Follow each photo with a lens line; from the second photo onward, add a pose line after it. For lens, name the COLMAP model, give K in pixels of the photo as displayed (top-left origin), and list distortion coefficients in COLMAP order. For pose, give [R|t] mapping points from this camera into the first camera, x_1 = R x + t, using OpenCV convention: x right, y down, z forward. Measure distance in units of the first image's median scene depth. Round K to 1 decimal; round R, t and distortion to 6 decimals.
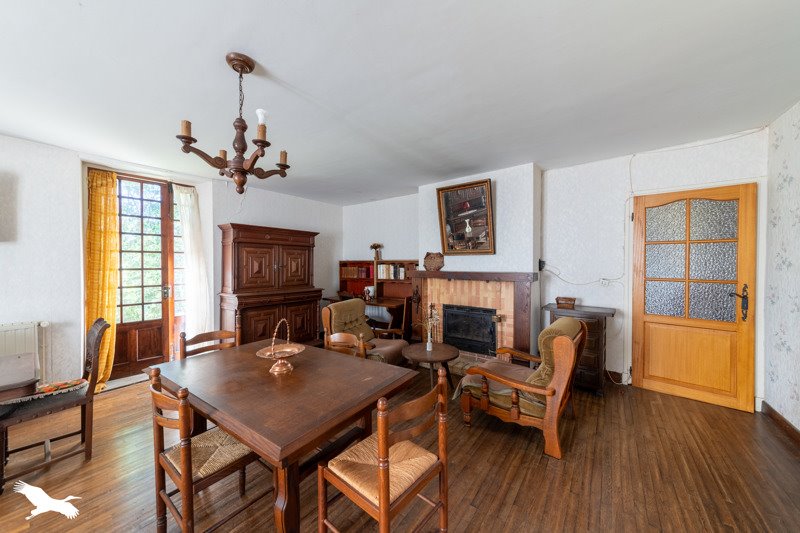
lens RADIAL K [[279.8, 0, 400.3], [0, 279.8, 265.3], [0, 0, 1]] dist [-0.000506, 0.000005]
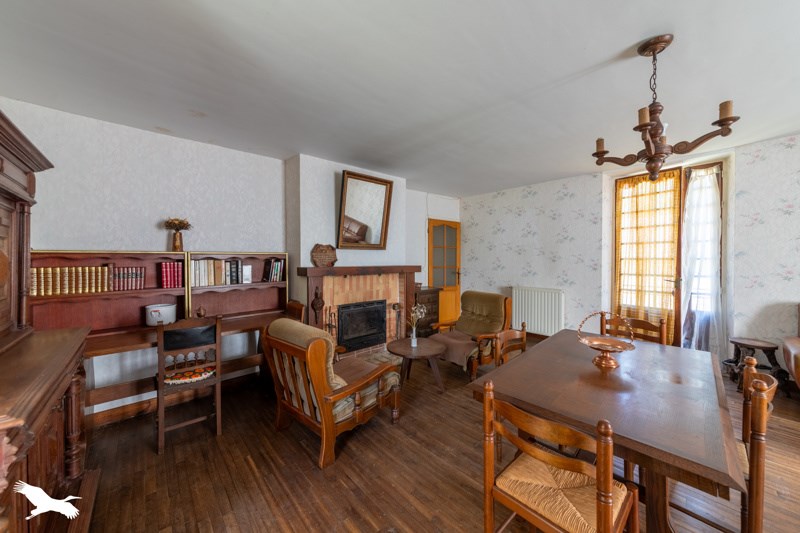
lens RADIAL K [[279.8, 0, 399.1], [0, 279.8, 260.7], [0, 0, 1]] dist [-0.000506, 0.000005]
pose [[0.198310, -0.002883, 0.980135, -0.659086], [0.015235, 0.999884, -0.000141, 0.004616], [-0.980021, 0.014960, 0.198331, 0.653812]]
